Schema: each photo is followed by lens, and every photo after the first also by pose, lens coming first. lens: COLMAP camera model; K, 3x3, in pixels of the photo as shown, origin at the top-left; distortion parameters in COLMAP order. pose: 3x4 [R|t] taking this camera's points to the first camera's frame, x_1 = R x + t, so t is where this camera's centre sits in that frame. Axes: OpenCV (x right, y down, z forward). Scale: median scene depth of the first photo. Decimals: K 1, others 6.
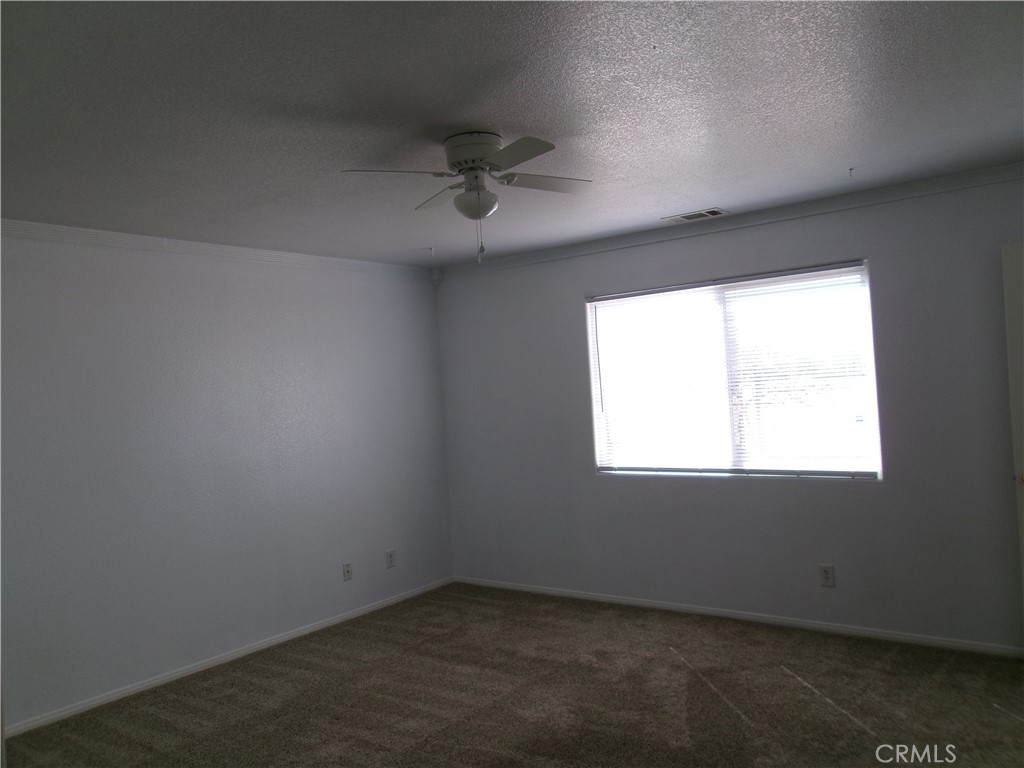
lens RADIAL K [[806.7, 0, 506.6], [0, 806.7, 380.7], [0, 0, 1]] dist [-0.015746, 0.050134]
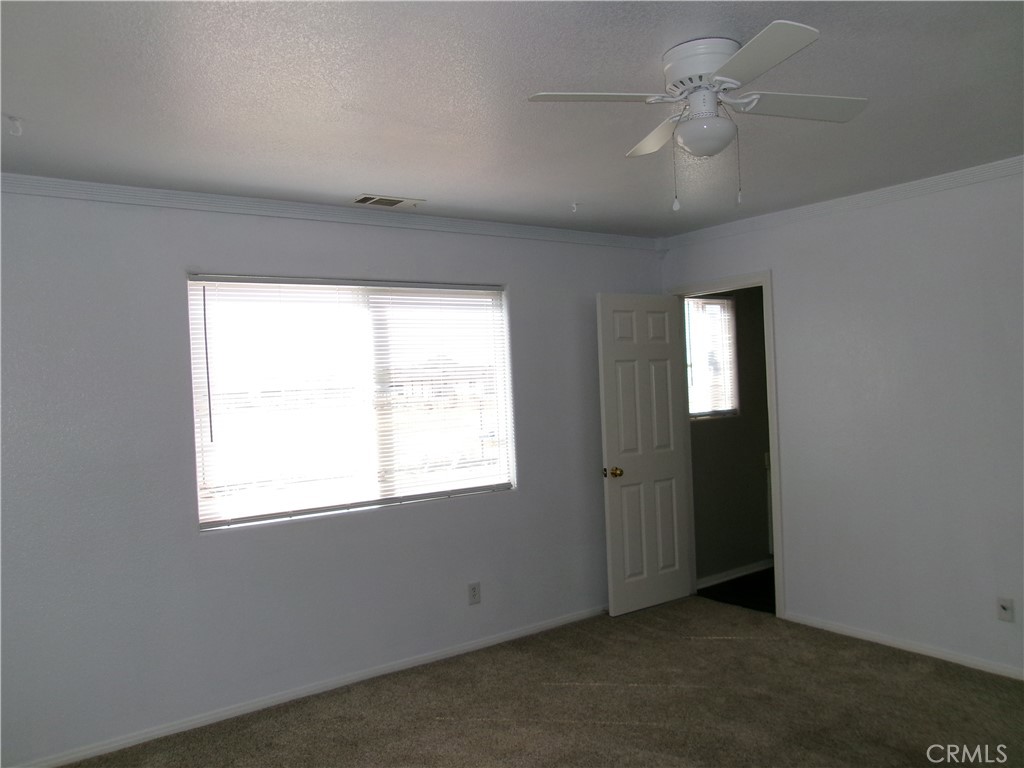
lens RADIAL K [[806.7, 0, 506.6], [0, 806.7, 380.7], [0, 0, 1]] dist [-0.015746, 0.050134]
pose [[0.291285, 0.045453, 0.955556, -0.557945], [0.017236, 0.998459, -0.052748, 0.032642], [-0.956481, 0.031835, 0.290052, 0.659618]]
